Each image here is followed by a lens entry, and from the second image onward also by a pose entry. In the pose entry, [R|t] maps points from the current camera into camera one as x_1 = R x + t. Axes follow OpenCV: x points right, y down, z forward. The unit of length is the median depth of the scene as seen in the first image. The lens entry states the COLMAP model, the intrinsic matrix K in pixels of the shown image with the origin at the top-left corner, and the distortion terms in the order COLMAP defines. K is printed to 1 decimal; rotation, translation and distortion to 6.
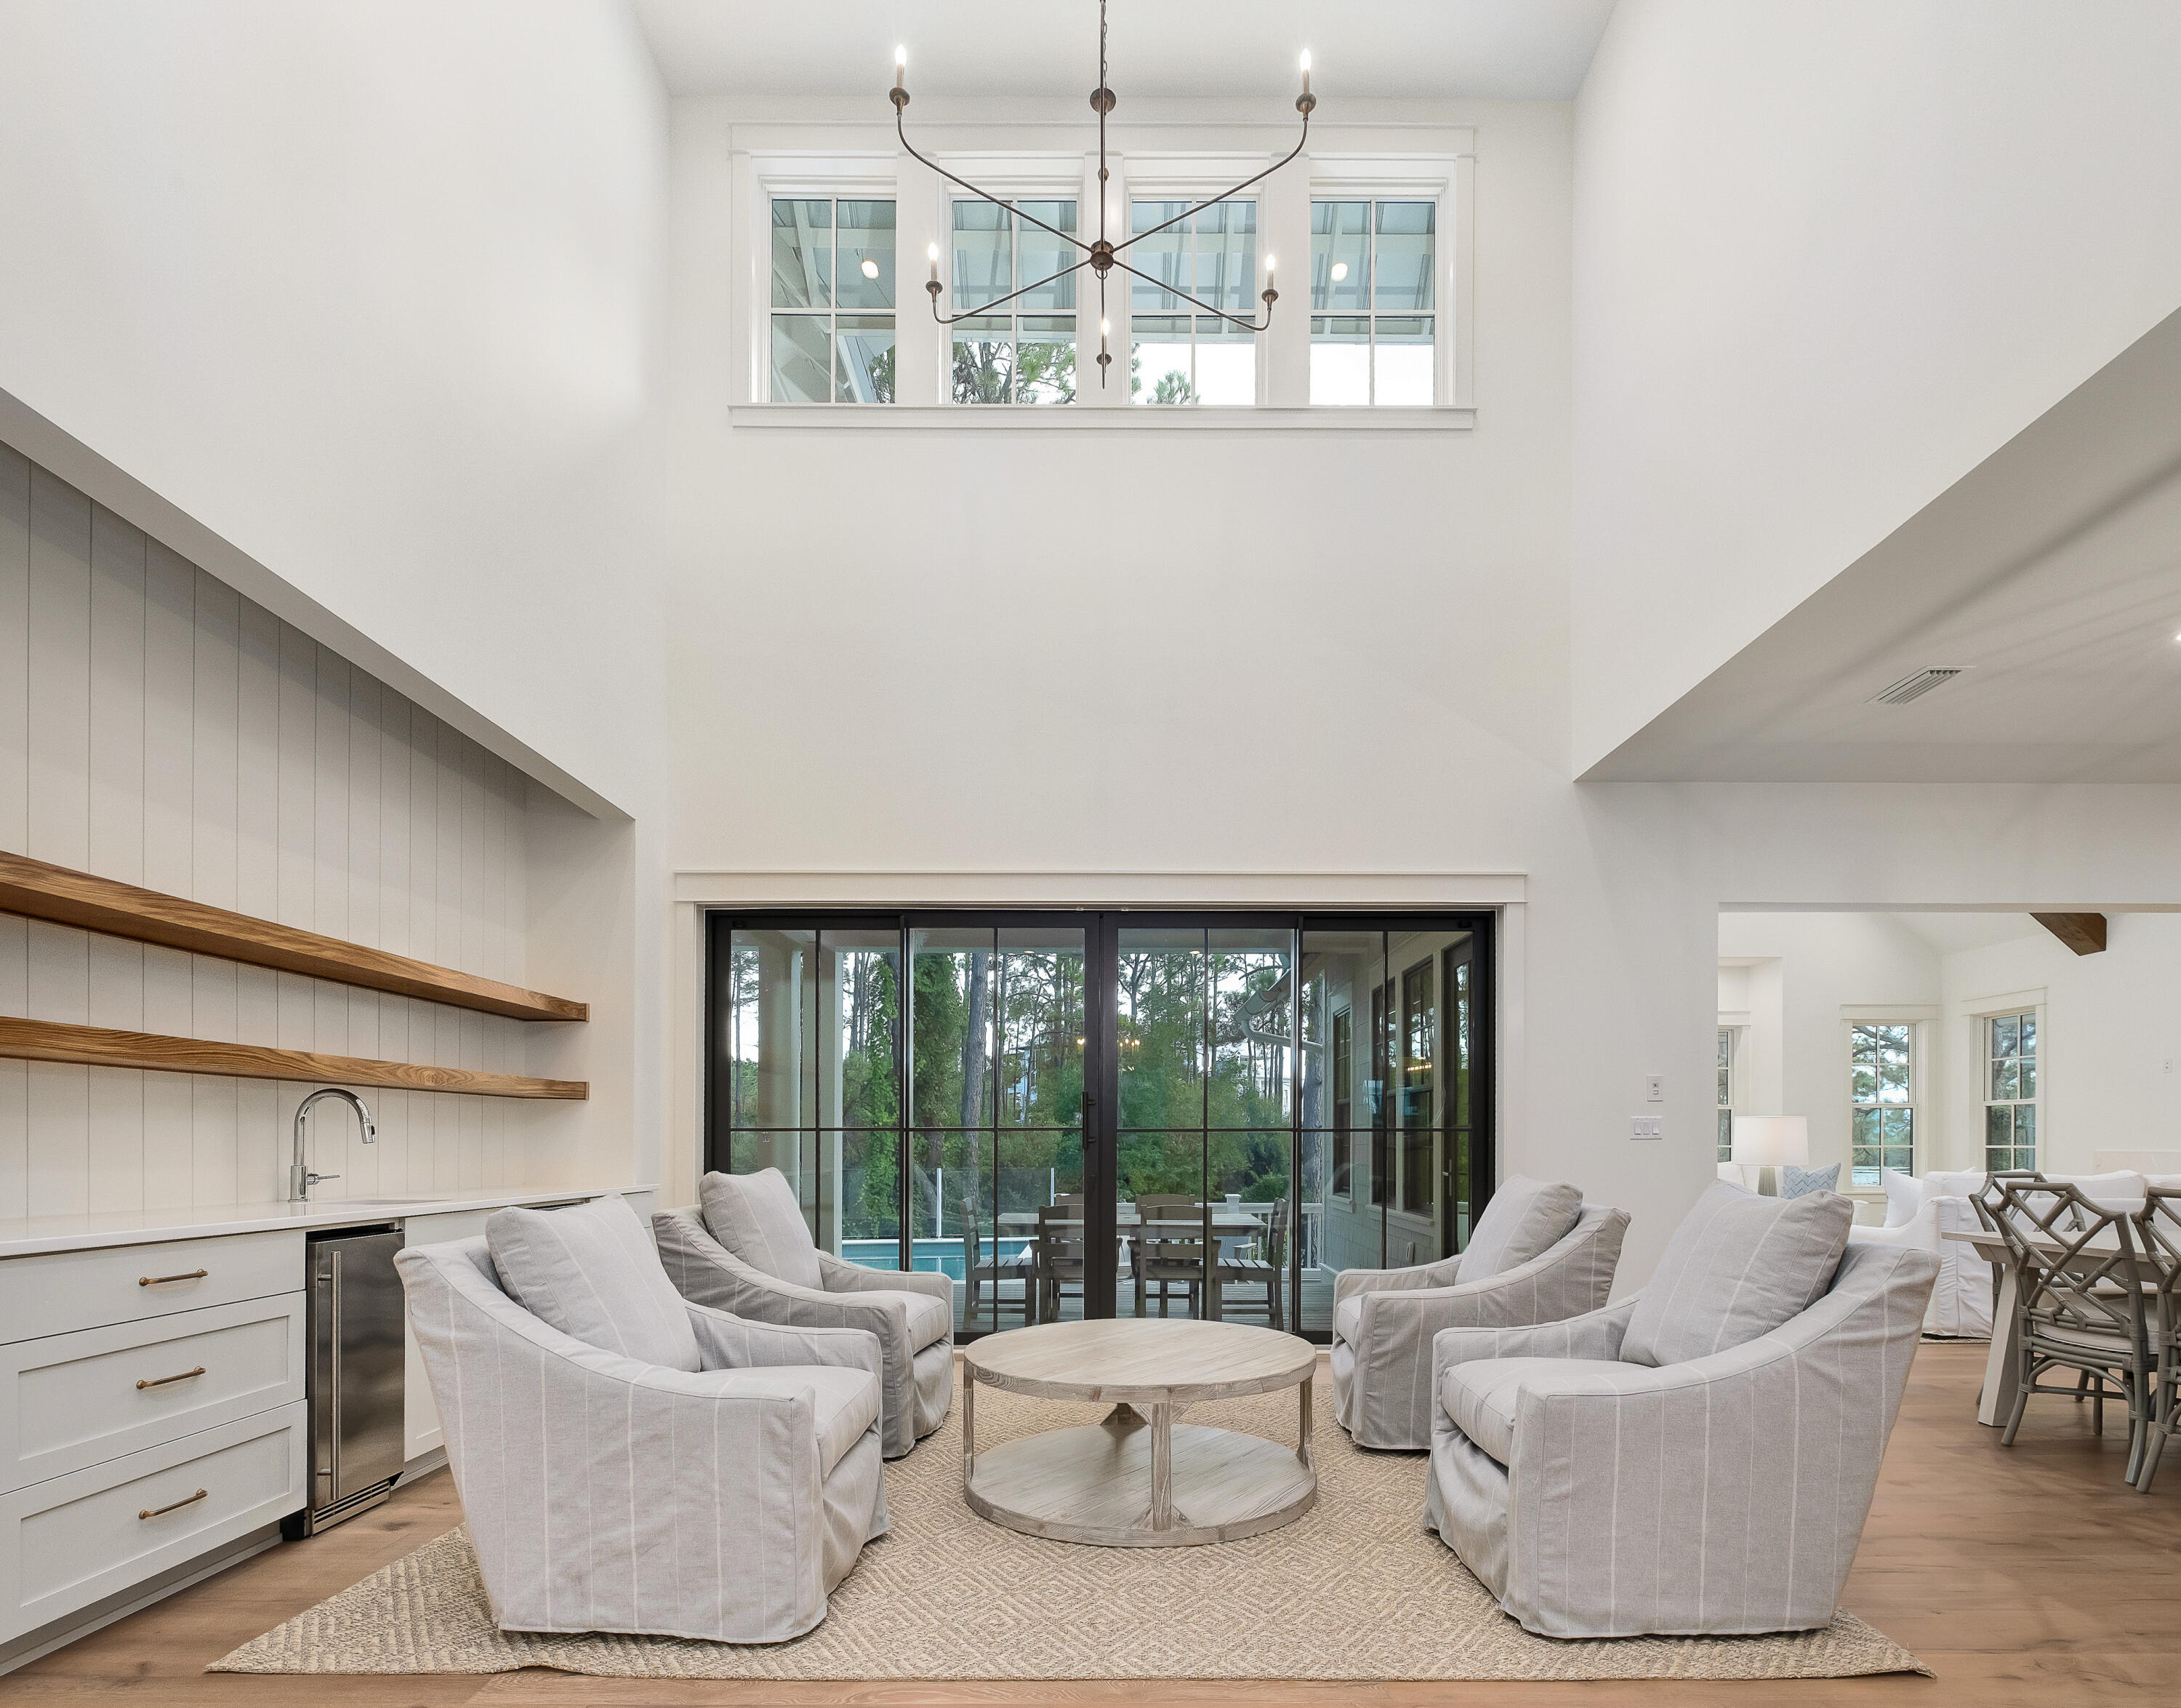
lens RADIAL K [[1069.7, 0, 1116.4], [0, 1069.7, 1152.6], [0, 0, 1]] dist [-0.015944, -0.000223]
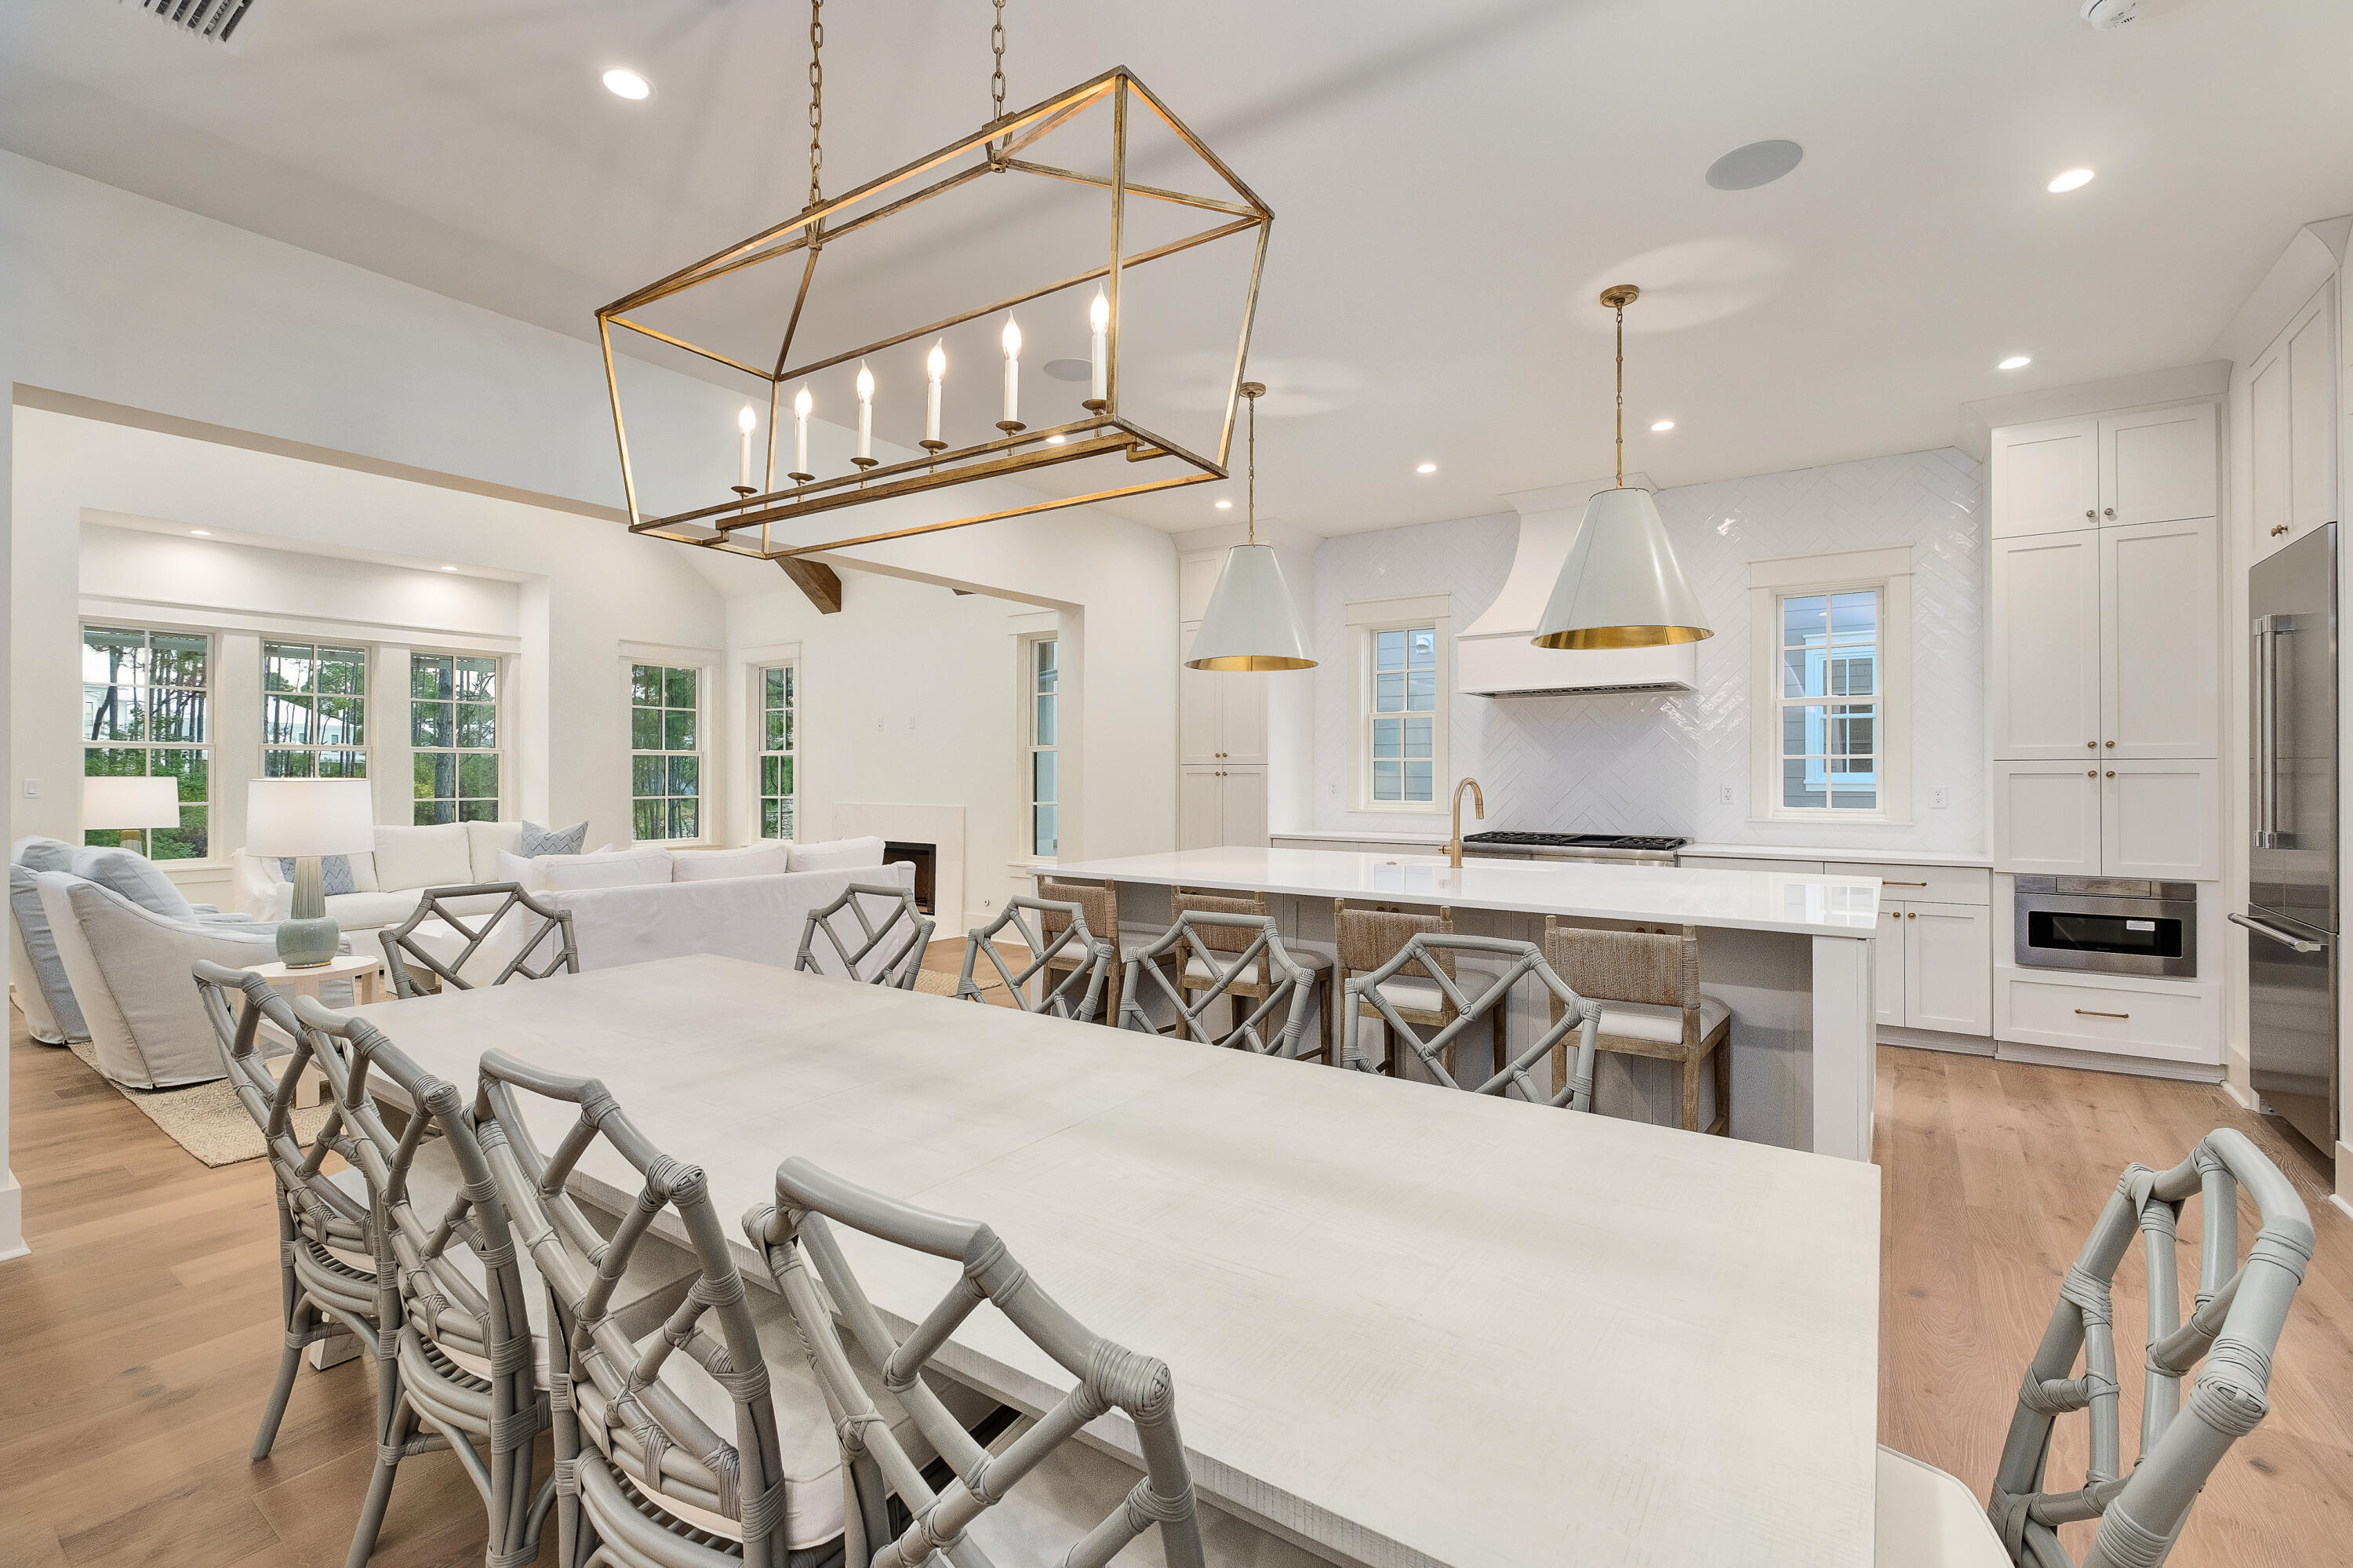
lens RADIAL K [[1029.2, 0, 1203.3], [0, 1029.2, 770.5], [0, 0, 1]] dist [-0.003953, -0.001161]
pose [[0.553822, 0.003282, 0.832629, 0.661638], [0.007190, 0.999936, -0.008724, -0.051805], [-0.832604, 0.010818, 0.553763, 0.326975]]
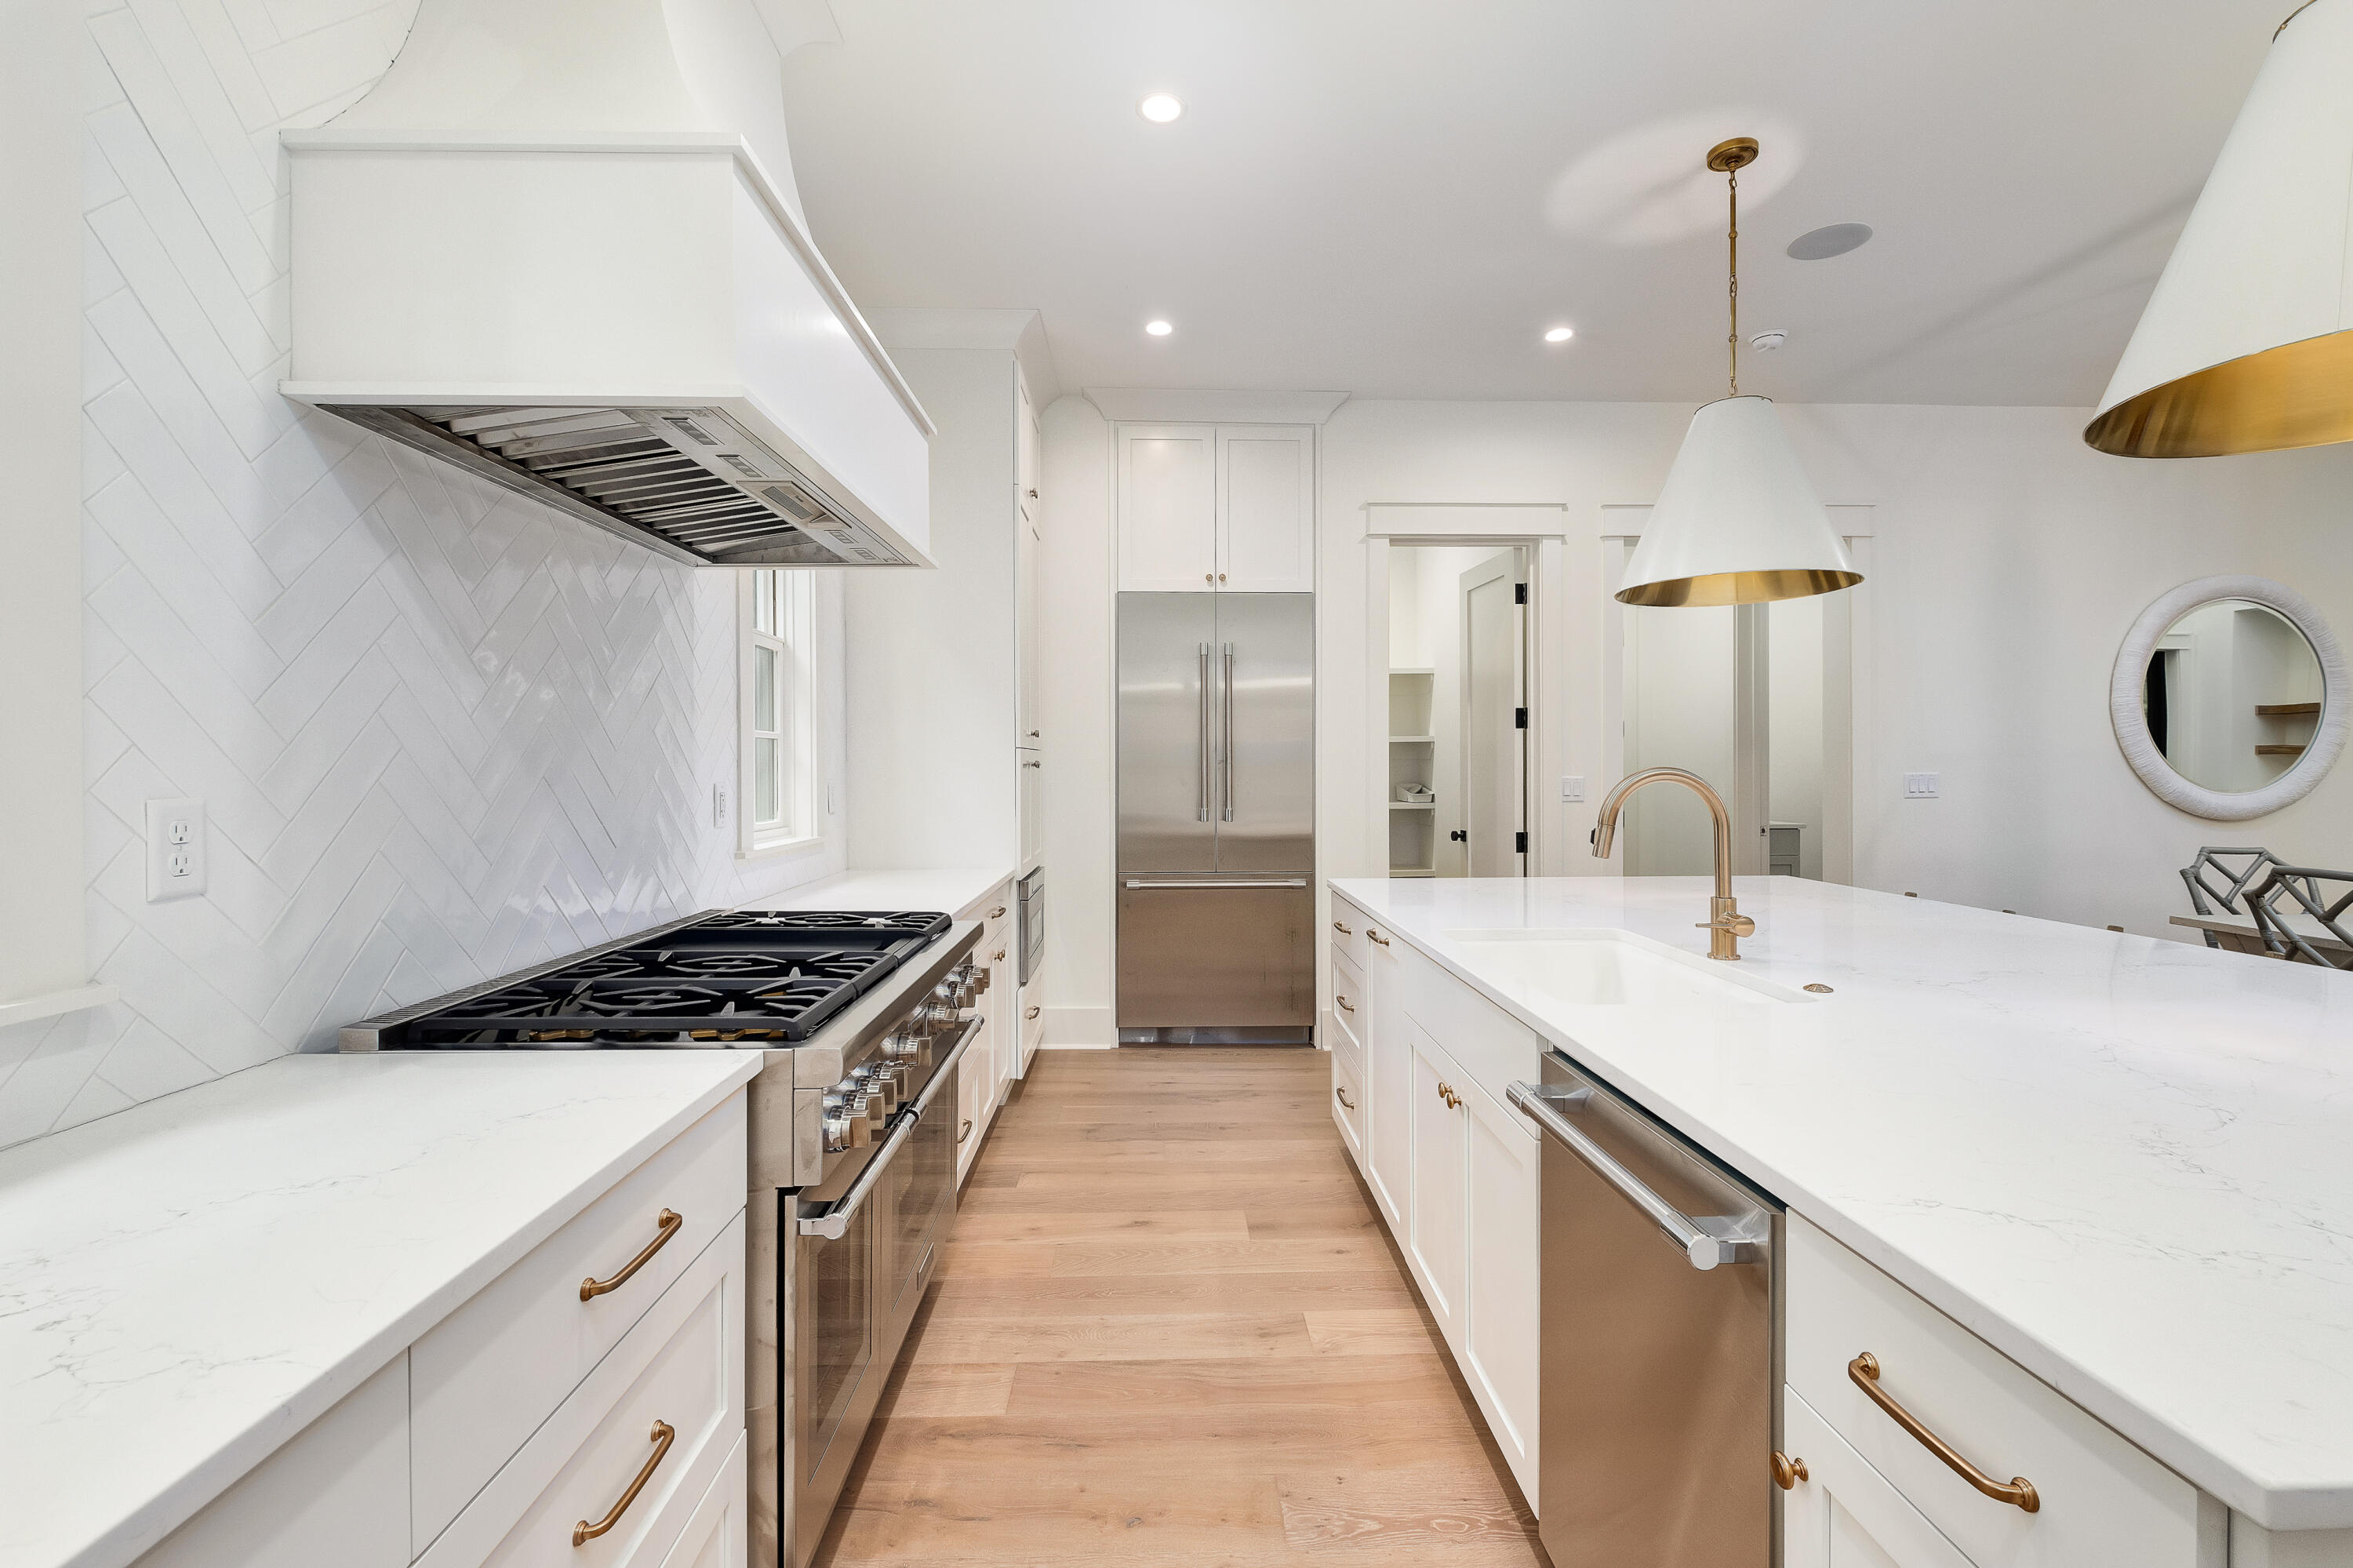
lens RADIAL K [[1027.4, 0, 1189.8], [0, 1027.4, 771.5], [0, 0, 1]] dist [-0.003035, -0.000922]
pose [[-0.999485, 0.003006, -0.031964, 1.990731], [0.002701, 0.999950, 0.009596, -0.053867], [0.031991, 0.009504, -0.999443, 1.206045]]
